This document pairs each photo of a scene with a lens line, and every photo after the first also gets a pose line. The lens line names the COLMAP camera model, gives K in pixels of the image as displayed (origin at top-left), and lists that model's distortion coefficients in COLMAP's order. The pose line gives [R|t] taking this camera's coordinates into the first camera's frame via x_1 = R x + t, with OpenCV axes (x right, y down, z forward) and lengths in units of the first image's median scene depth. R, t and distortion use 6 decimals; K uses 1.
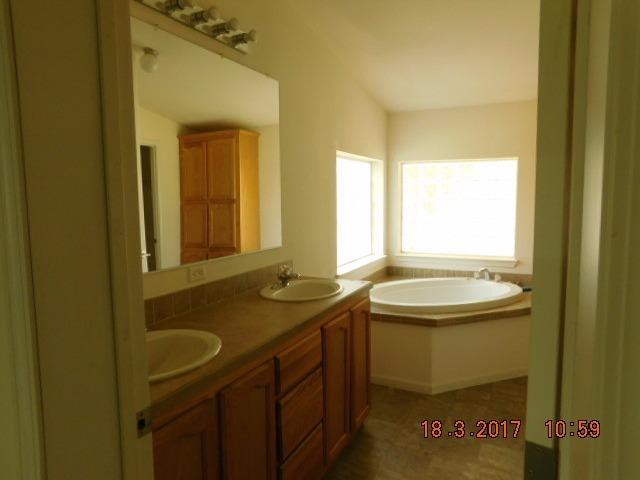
lens RADIAL K [[424.7, 0, 322.0], [0, 424.7, 240.8], [0, 0, 1]] dist [-0.026697, 0.011473]
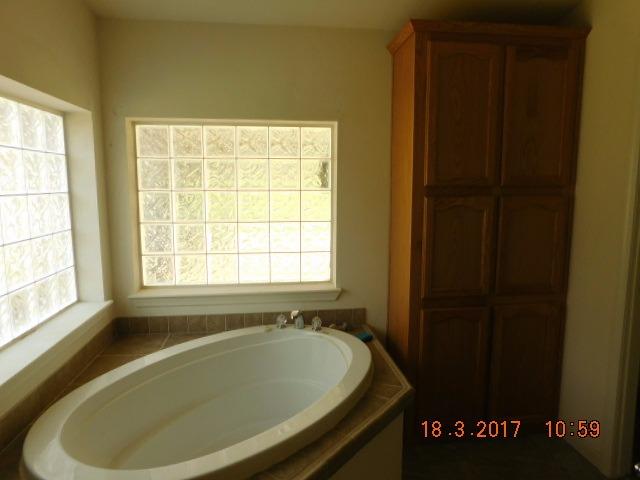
lens RADIAL K [[424.7, 0, 325.1], [0, 424.7, 241.4], [0, 0, 1]] dist [-0.026697, 0.011473]
pose [[0.822341, -0.054329, 0.566396, 0.082507], [0.055924, 0.998329, 0.014565, -0.031267], [-0.566241, 0.019697, 0.824005, 0.450370]]
